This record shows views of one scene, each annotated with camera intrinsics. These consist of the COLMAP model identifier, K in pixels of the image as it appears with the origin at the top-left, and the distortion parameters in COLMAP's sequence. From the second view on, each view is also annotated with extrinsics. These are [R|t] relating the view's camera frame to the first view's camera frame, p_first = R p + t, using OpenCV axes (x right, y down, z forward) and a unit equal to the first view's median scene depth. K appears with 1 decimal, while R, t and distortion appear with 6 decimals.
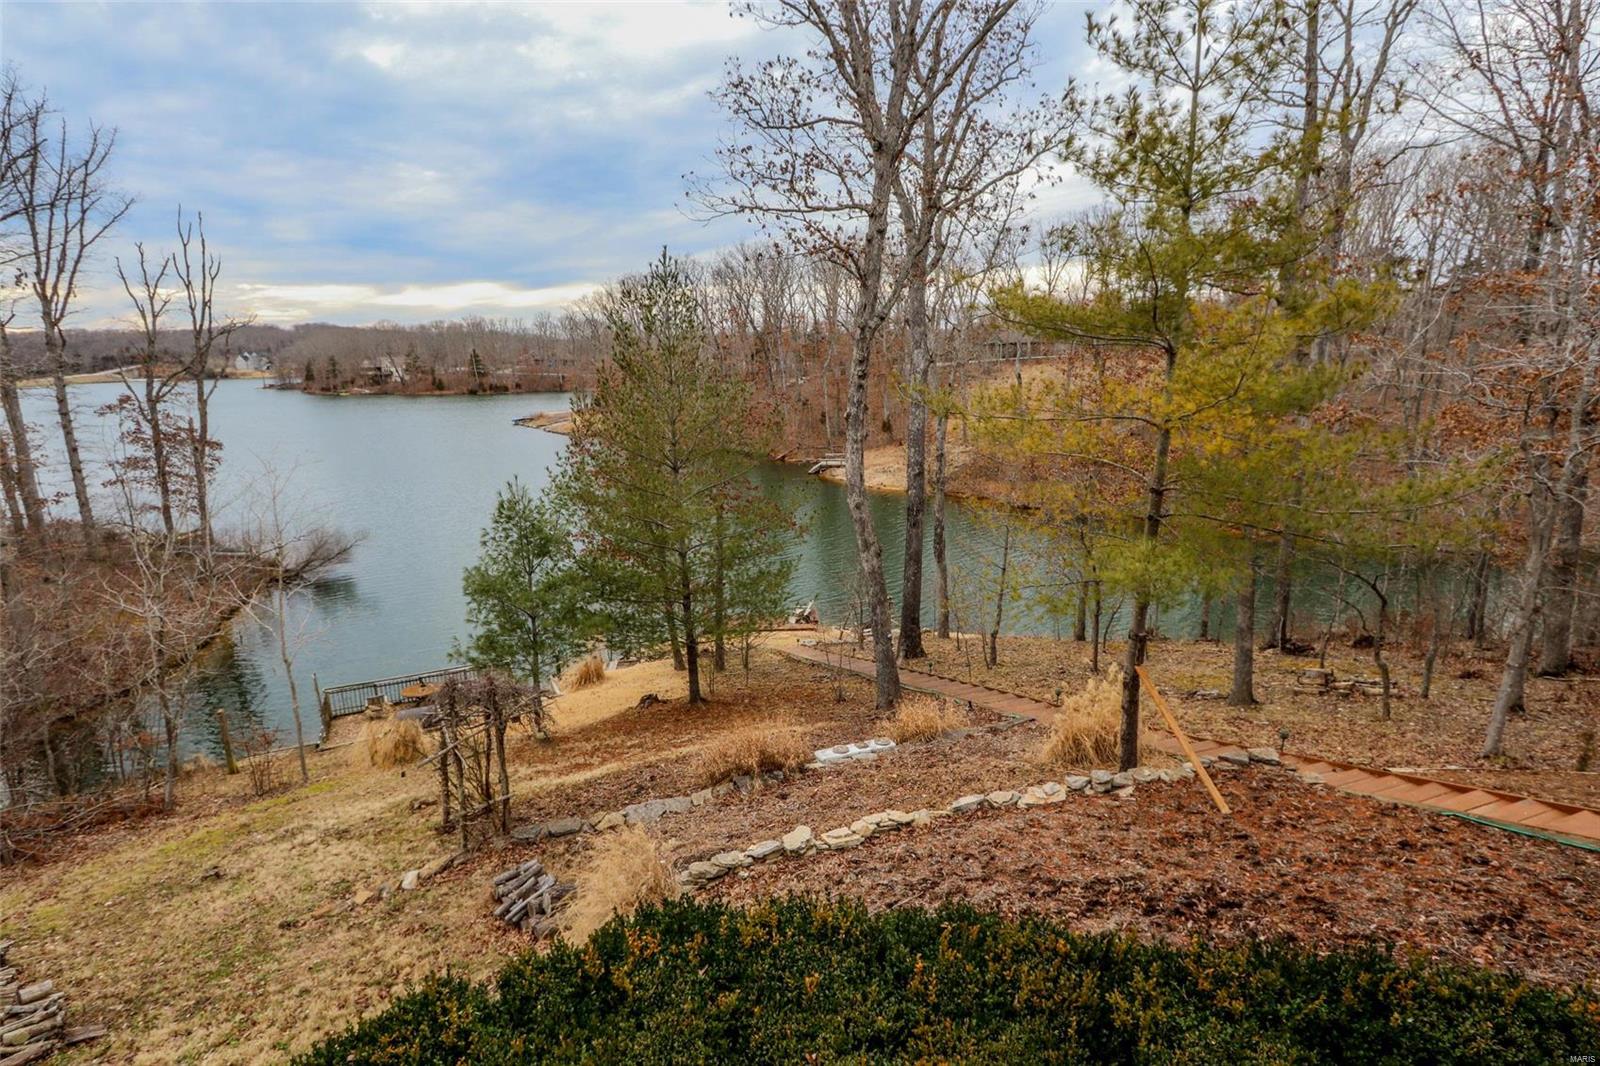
lens RADIAL K [[775.6, 0, 800.0], [0, 775.6, 533.0], [0, 0, 1]] dist [-0.033708, 0.007020]
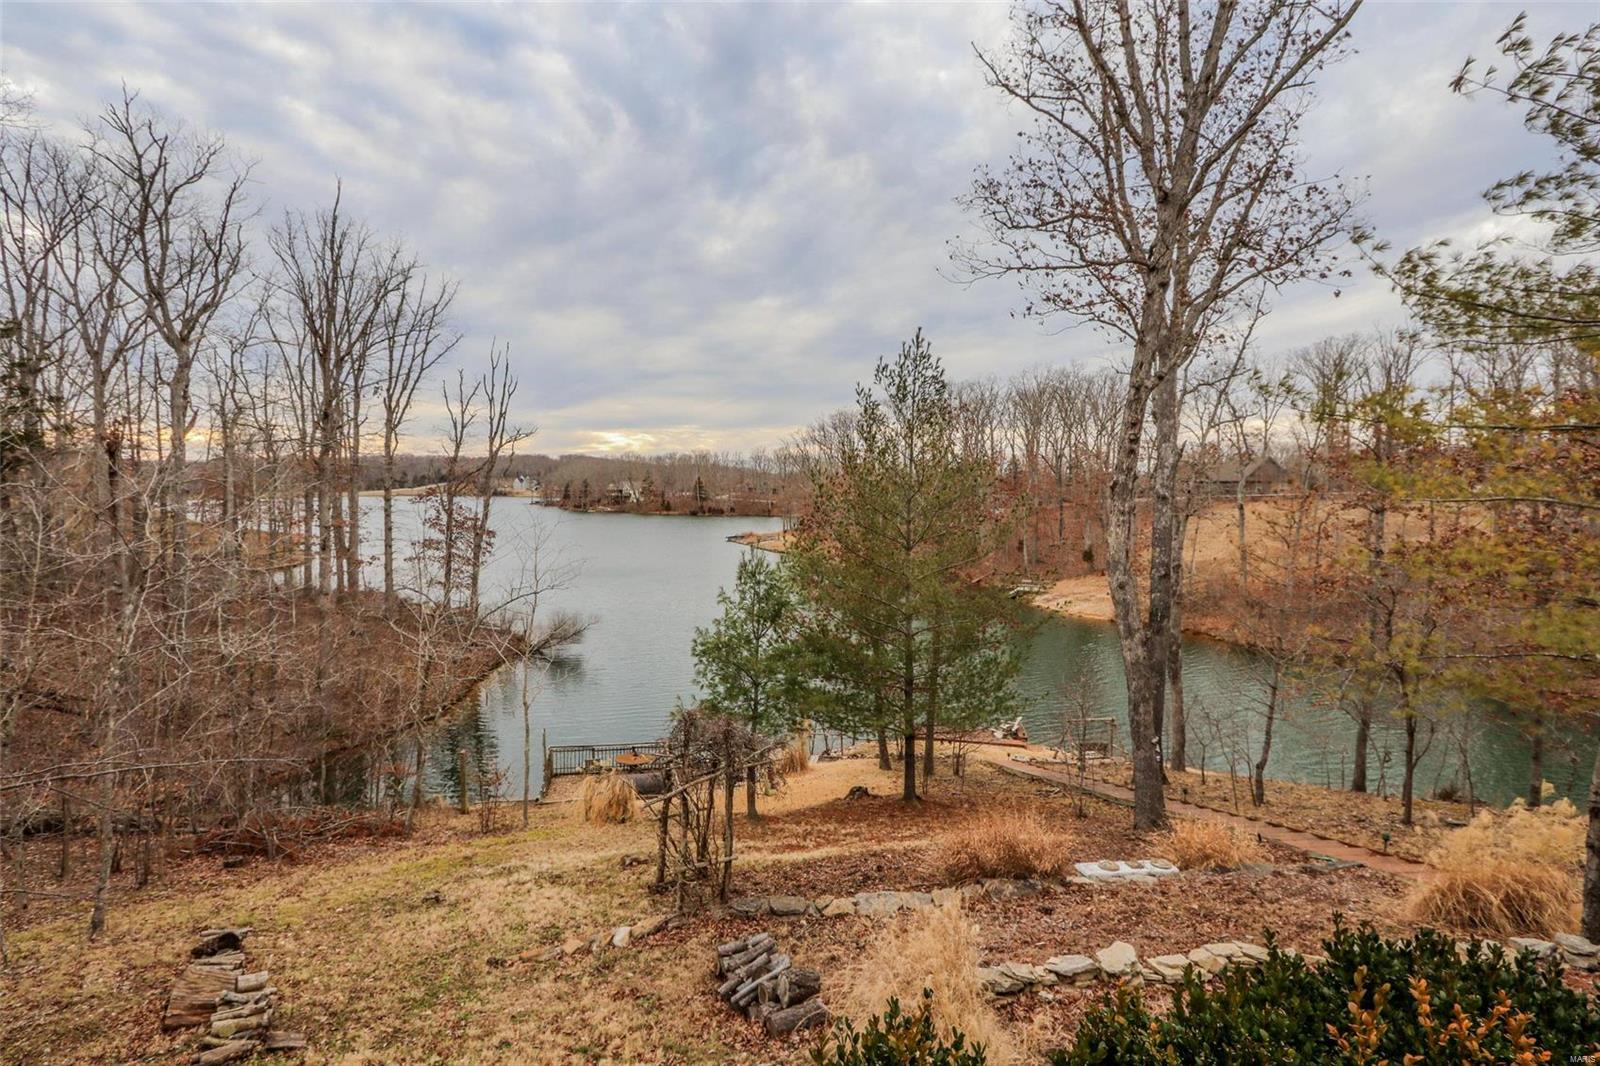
lens RADIAL K [[735.2, 0, 800.0], [0, 735.2, 533.0], [0, 0, 1]] dist [-0.028288, 0.005073]
pose [[0.967523, 0.045769, -0.248606, -0.092661], [-0.086483, 0.984057, -0.155409, 0.081446], [0.237529, 0.171862, 0.956056, 0.120085]]
